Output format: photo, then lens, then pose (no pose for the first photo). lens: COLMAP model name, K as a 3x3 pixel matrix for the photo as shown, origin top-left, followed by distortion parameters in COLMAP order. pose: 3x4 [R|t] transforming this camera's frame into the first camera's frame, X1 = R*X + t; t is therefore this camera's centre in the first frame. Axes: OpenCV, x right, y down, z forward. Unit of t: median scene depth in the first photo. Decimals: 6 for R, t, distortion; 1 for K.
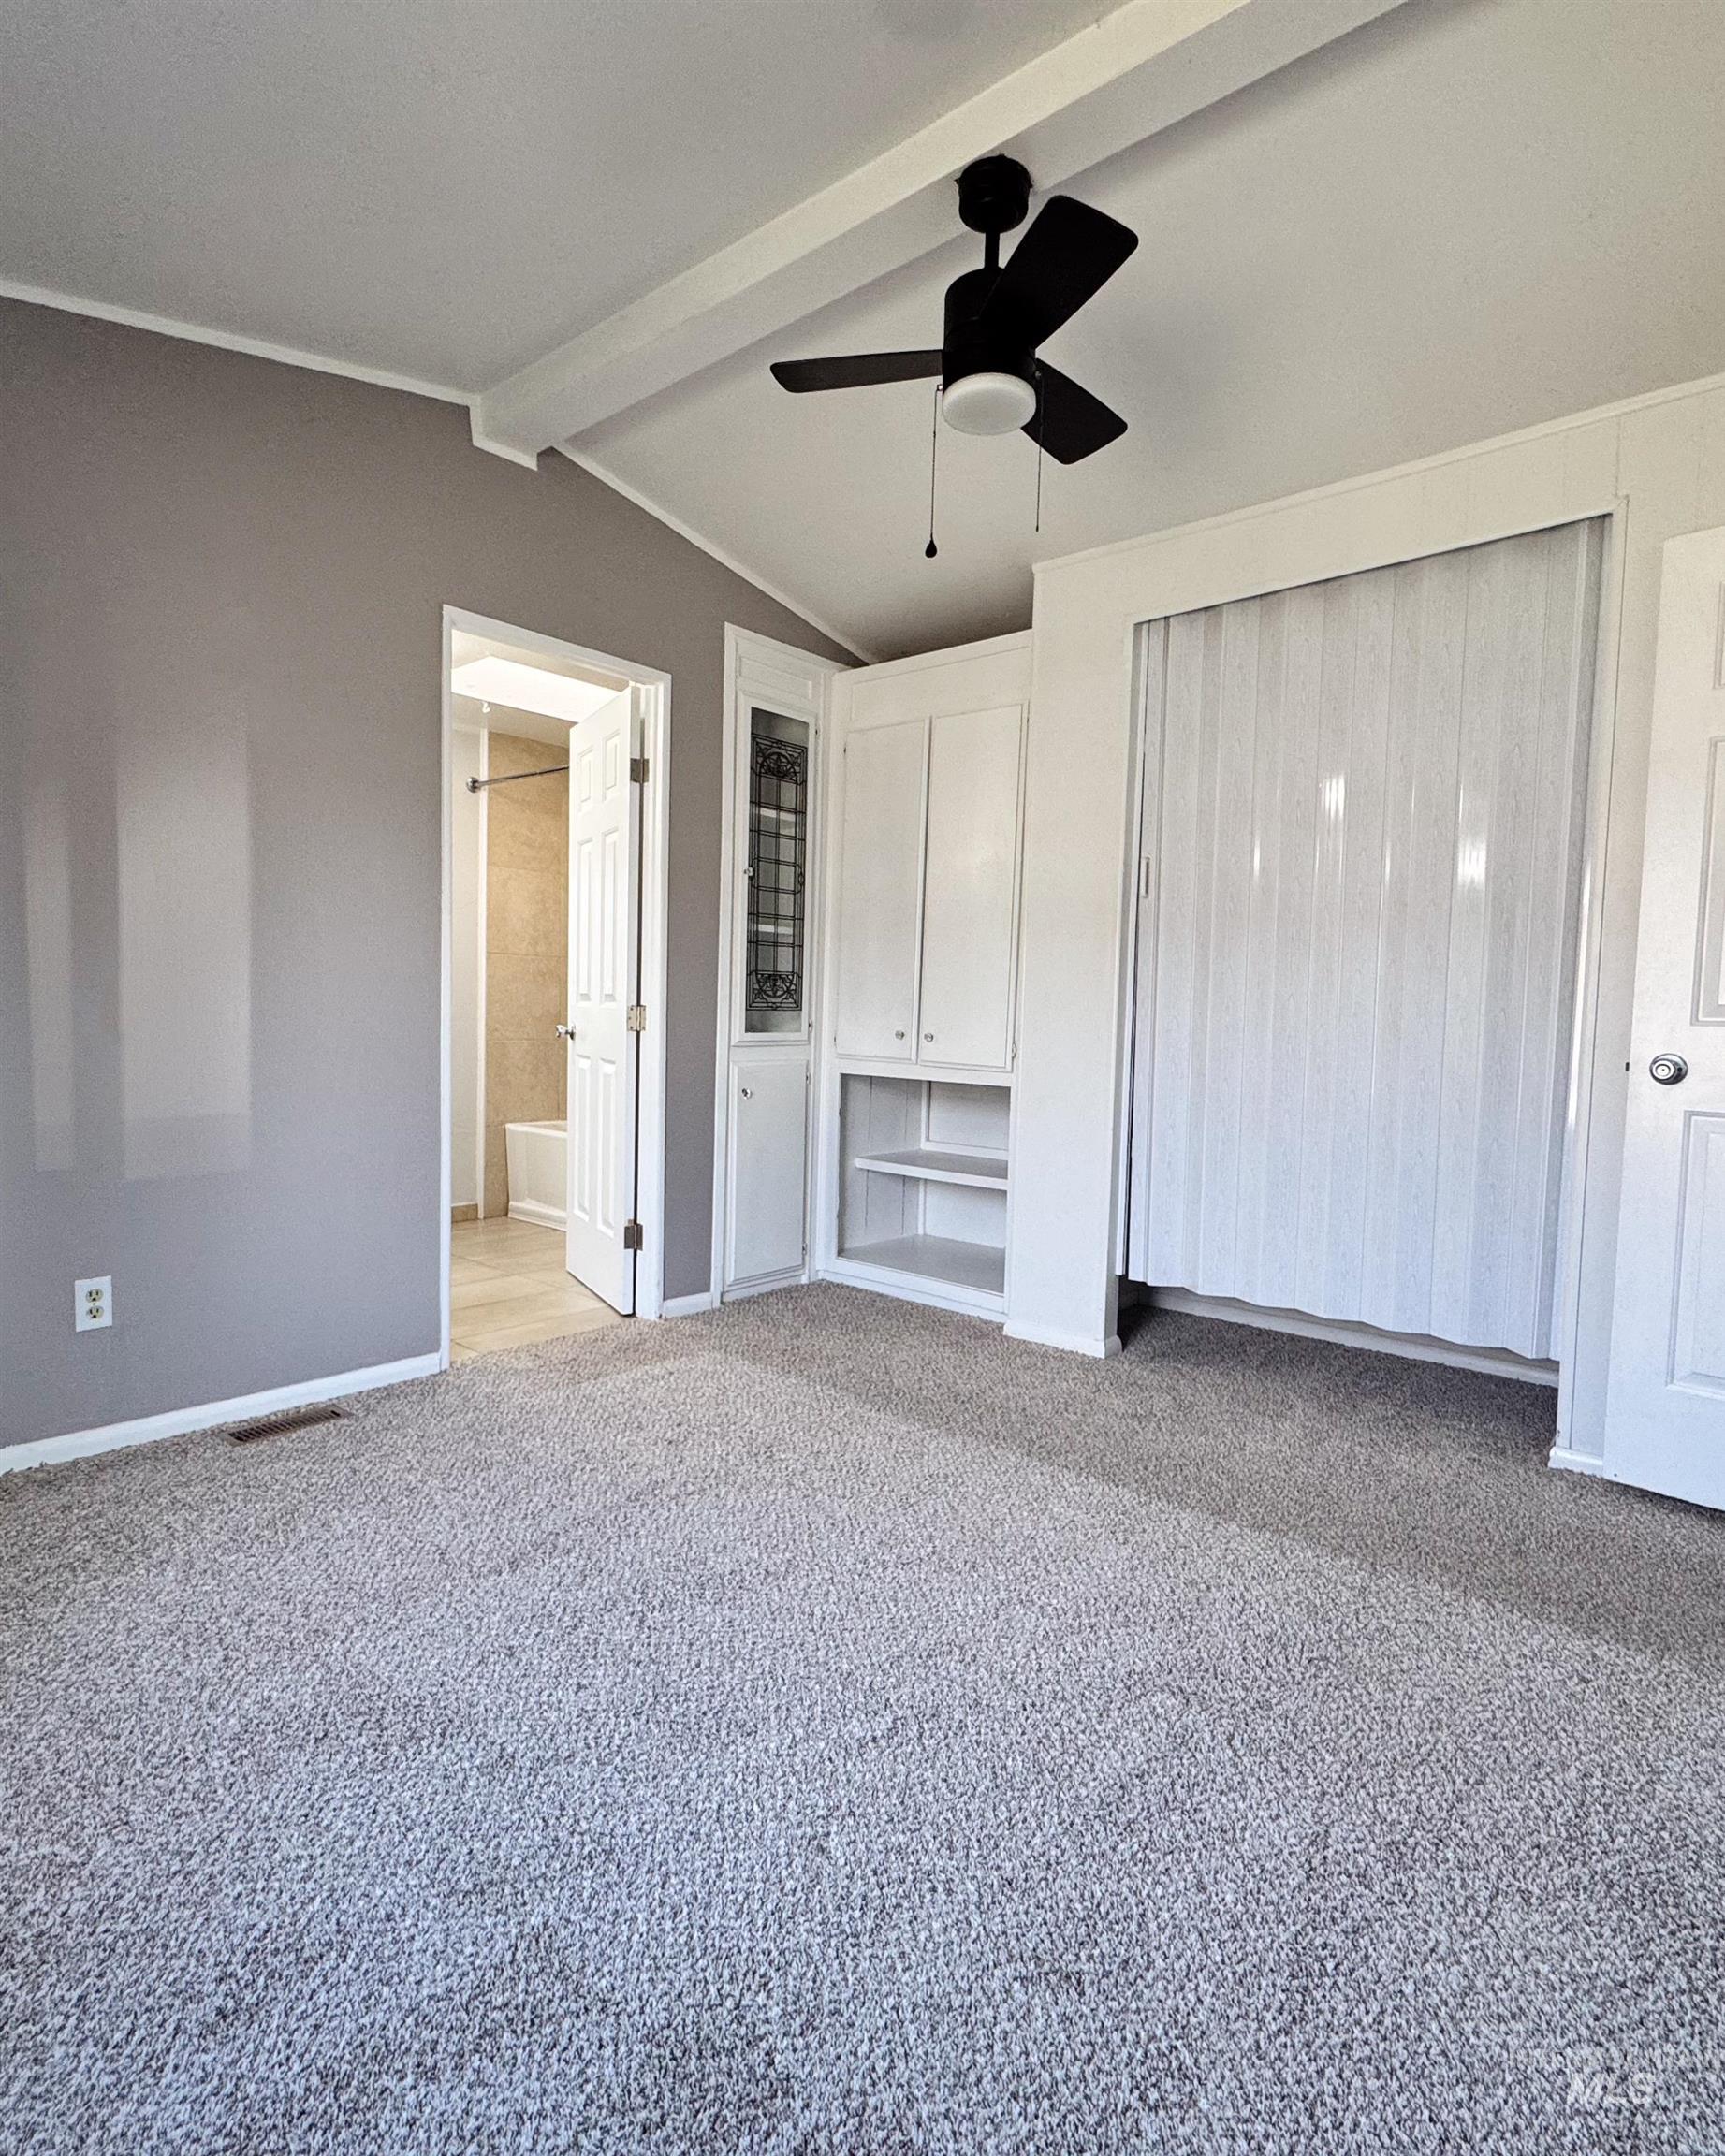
lens RADIAL K [[1176.7, 0, 853.9], [0, 1176.7, 1087.2], [0, 0, 1]] dist [0.003820, 0.002813]
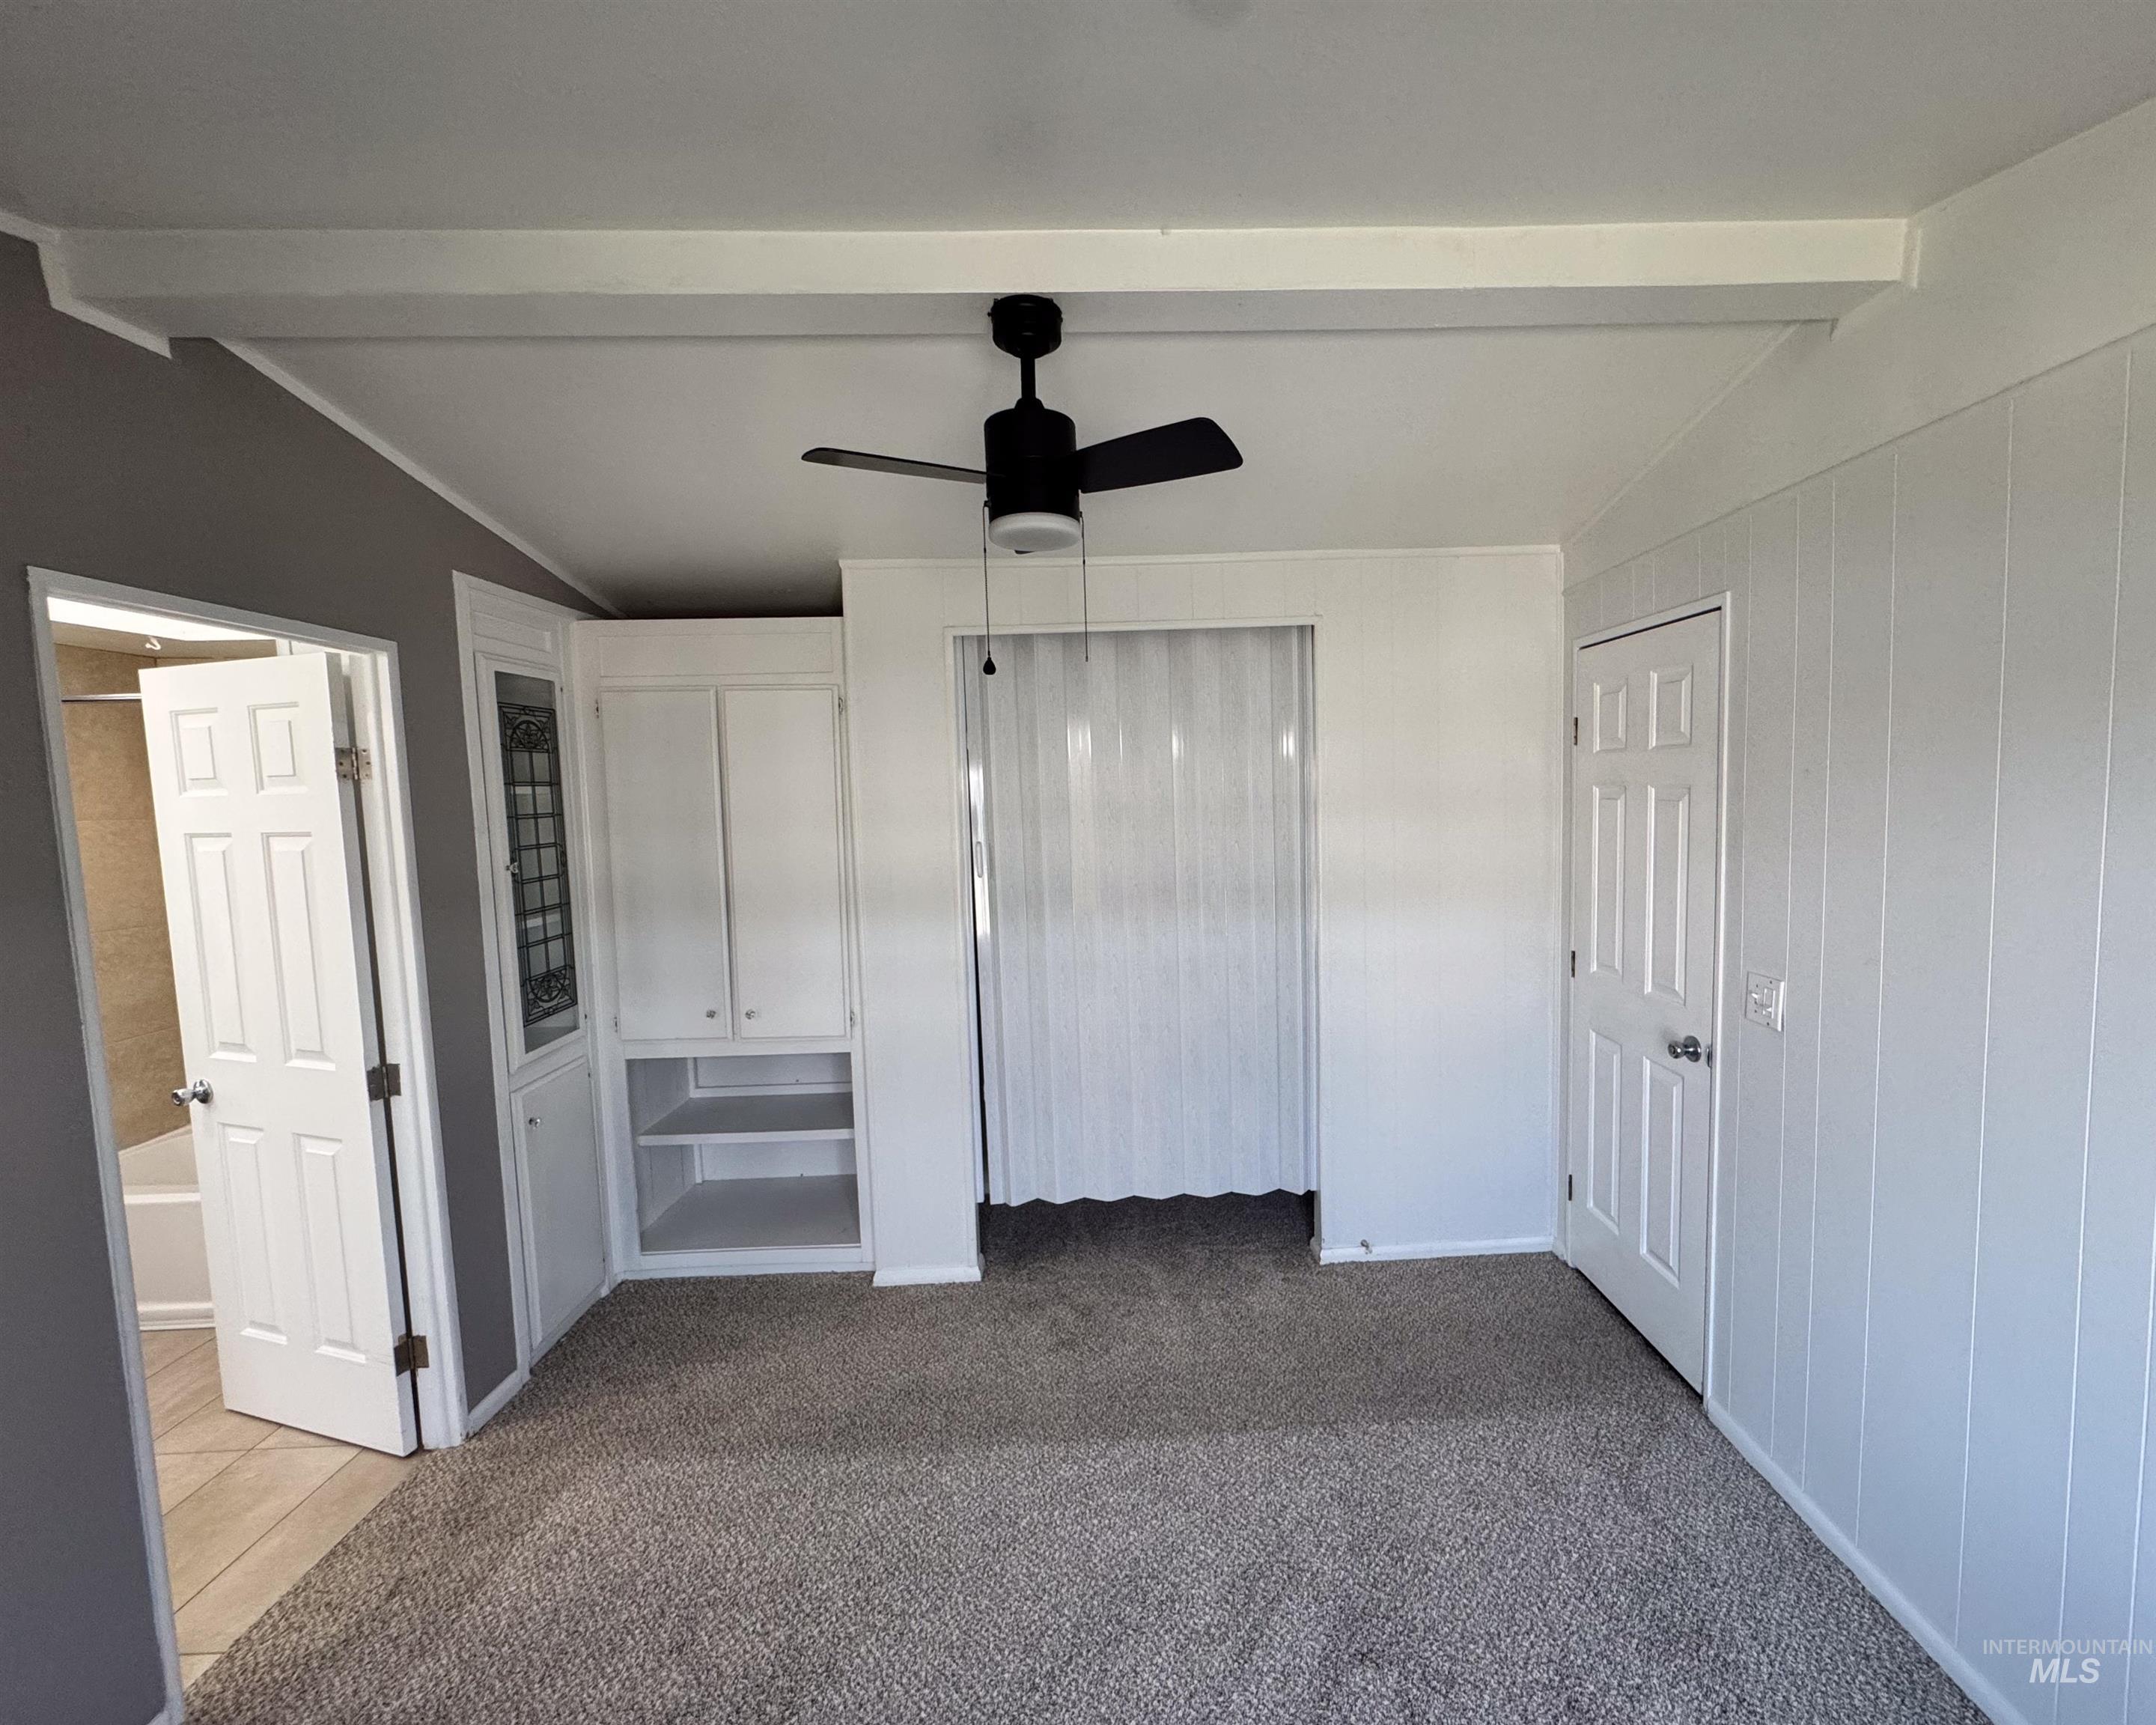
lens RADIAL K [[956.8, 0, 1158.1], [0, 956.8, 845.1], [0, 0, 1]] dist [-0.003127, -0.000467]
pose [[0.711692, -0.100386, 0.695282, -0.233516], [0.083825, 0.994801, 0.057828, -0.199434], [-0.697473, 0.017126, 0.716407, 0.187884]]
